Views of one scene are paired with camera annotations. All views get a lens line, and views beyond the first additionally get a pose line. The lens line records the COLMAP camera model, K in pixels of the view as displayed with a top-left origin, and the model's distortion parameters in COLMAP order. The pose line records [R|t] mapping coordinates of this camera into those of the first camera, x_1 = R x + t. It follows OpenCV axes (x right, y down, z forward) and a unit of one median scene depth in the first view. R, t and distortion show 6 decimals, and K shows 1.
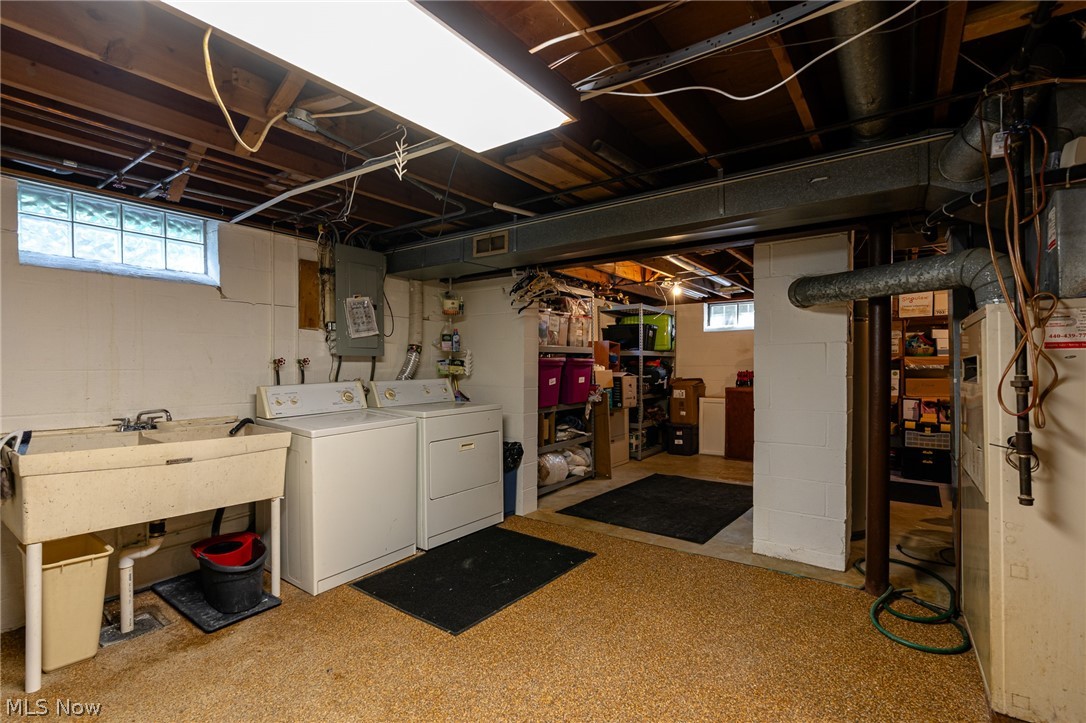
lens RADIAL K [[497.6, 0, 544.0], [0, 497.6, 365.1], [0, 0, 1]] dist [-0.005856, 0.000192]
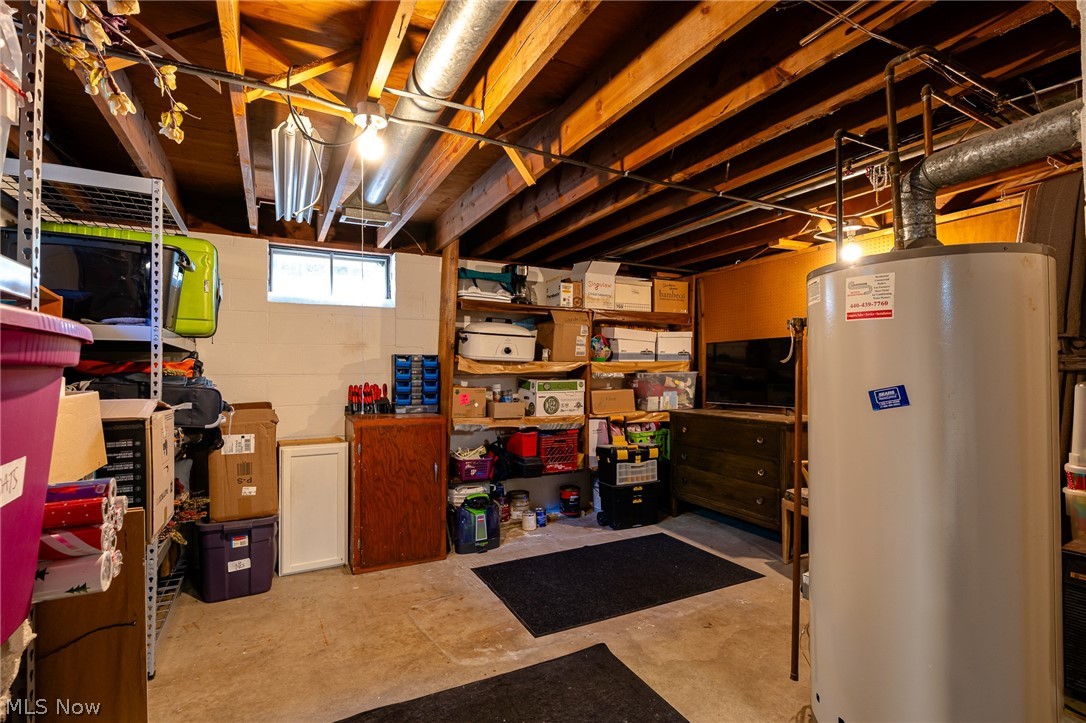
lens RADIAL K [[497.6, 0, 539.0], [0, 497.6, 366.7], [0, 0, 1]] dist [-0.005856, 0.000192]
pose [[0.441103, 0.013632, 0.897353, 0.021448], [-0.001275, 0.999893, -0.014563, 0.001211], [-0.897456, 0.005280, 0.441073, 0.716326]]
